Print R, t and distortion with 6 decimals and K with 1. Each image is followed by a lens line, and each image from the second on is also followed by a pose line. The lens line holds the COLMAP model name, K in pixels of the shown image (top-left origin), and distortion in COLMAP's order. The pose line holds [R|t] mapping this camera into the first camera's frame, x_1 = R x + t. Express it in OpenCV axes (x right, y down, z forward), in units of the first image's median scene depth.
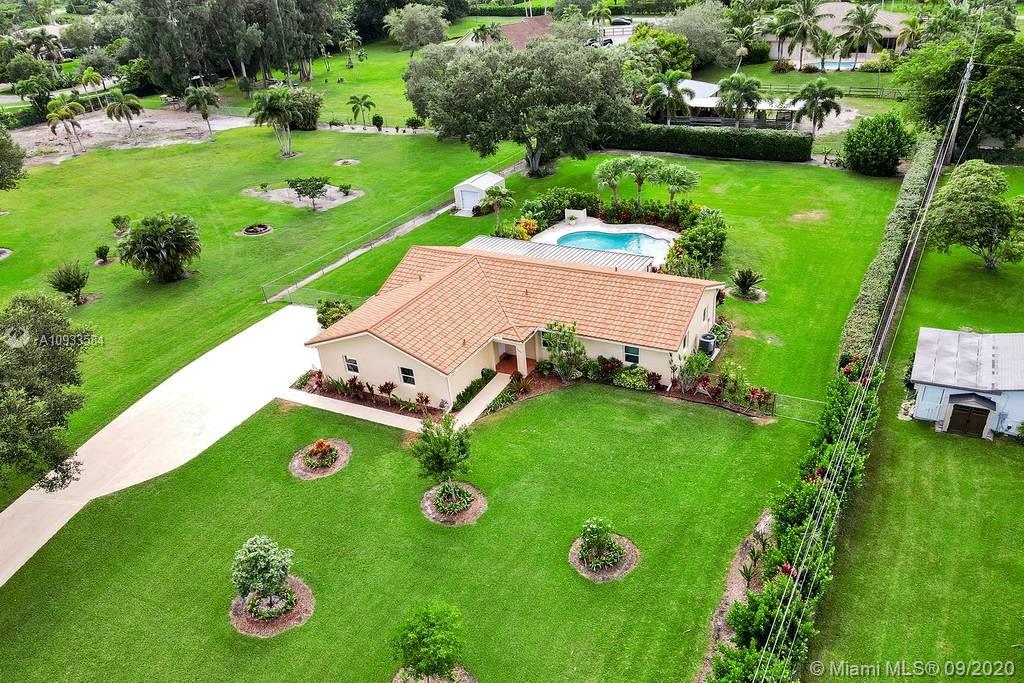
lens RADIAL K [[801.8, 0, 512.0], [0, 801.8, 341.5], [0, 0, 1]] dist [0.022550, 0.001944]
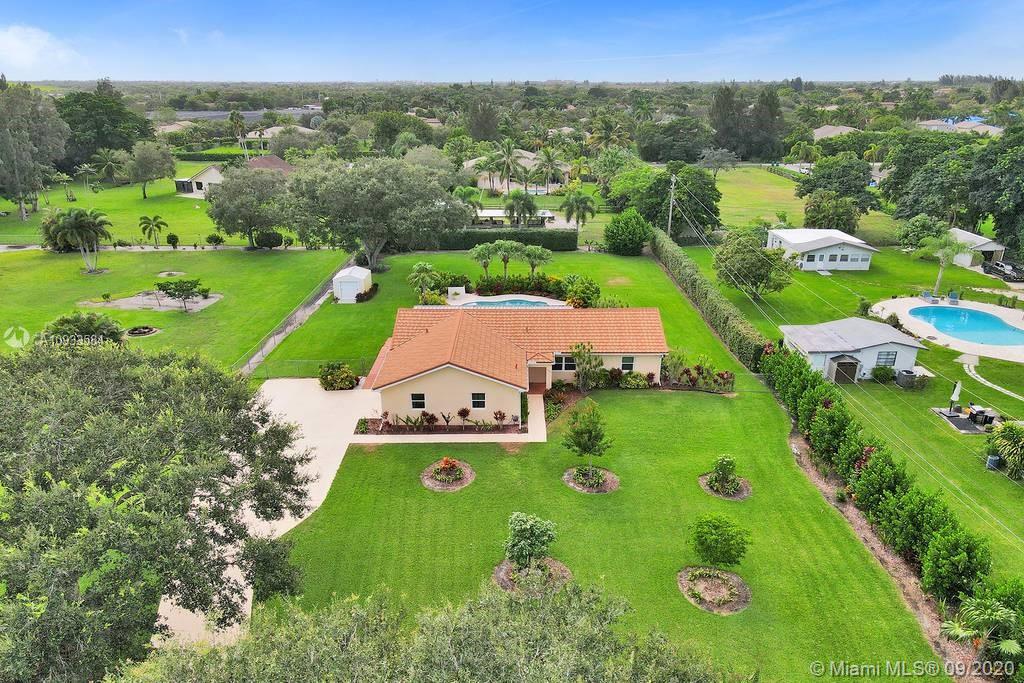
lens RADIAL K [[725.3, 0, 513.5], [0, 725.3, 320.5], [0, 0, 1]] dist [0.019565, 0.005067]
pose [[0.892501, -0.083419, 0.443263, -0.326856], [0.163195, 0.975890, -0.144935, 0.054749], [-0.420486, 0.201693, 0.884597, 0.018164]]
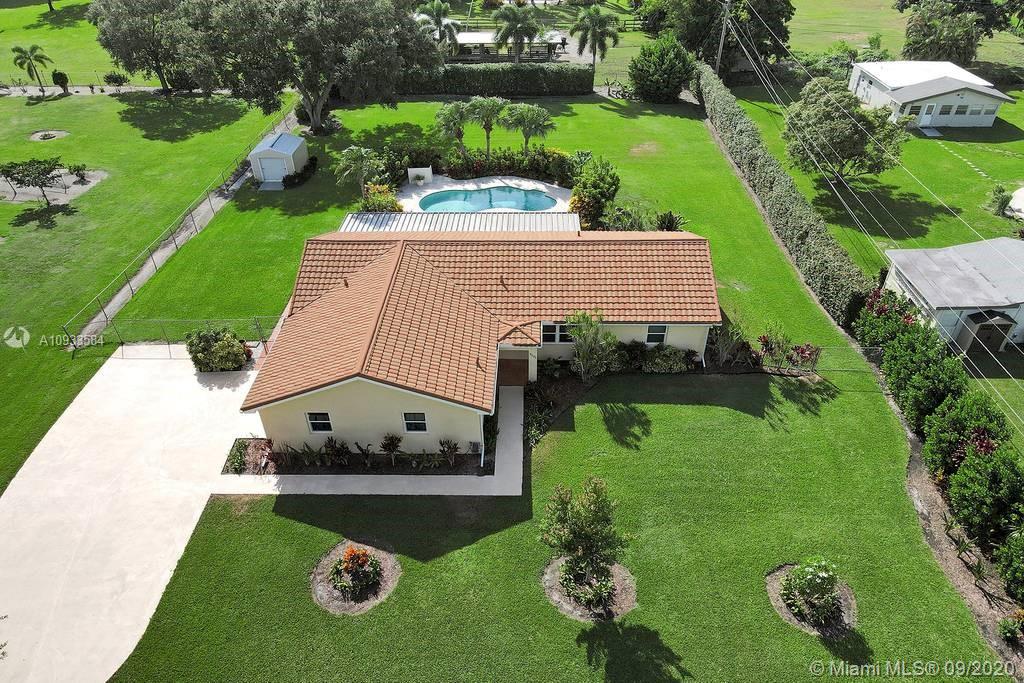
lens RADIAL K [[753.3, 0, 512.9], [0, 753.3, 362.6], [0, 0, 1]] dist [0.050234, -0.044825]
pose [[0.900589, -0.203791, 0.383939, -0.183393], [0.163994, 0.977308, 0.134072, -0.052304], [-0.402550, -0.057780, 0.913573, 0.208142]]
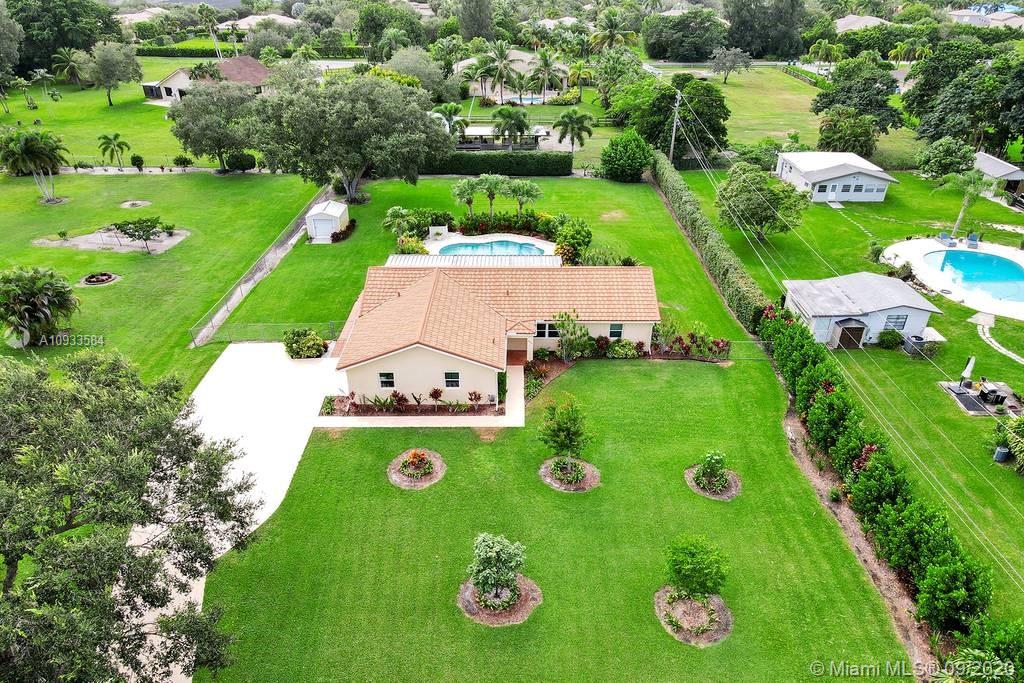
lens RADIAL K [[732.4, 0, 512.0], [0, 732.4, 341.5], [0, 0, 1]] dist [0.022929, -0.002118]
pose [[0.893515, -0.152605, 0.422306, -0.281533], [0.161367, 0.986778, 0.015162, -0.005759], [-0.419036, 0.054599, 0.906326, 0.045925]]
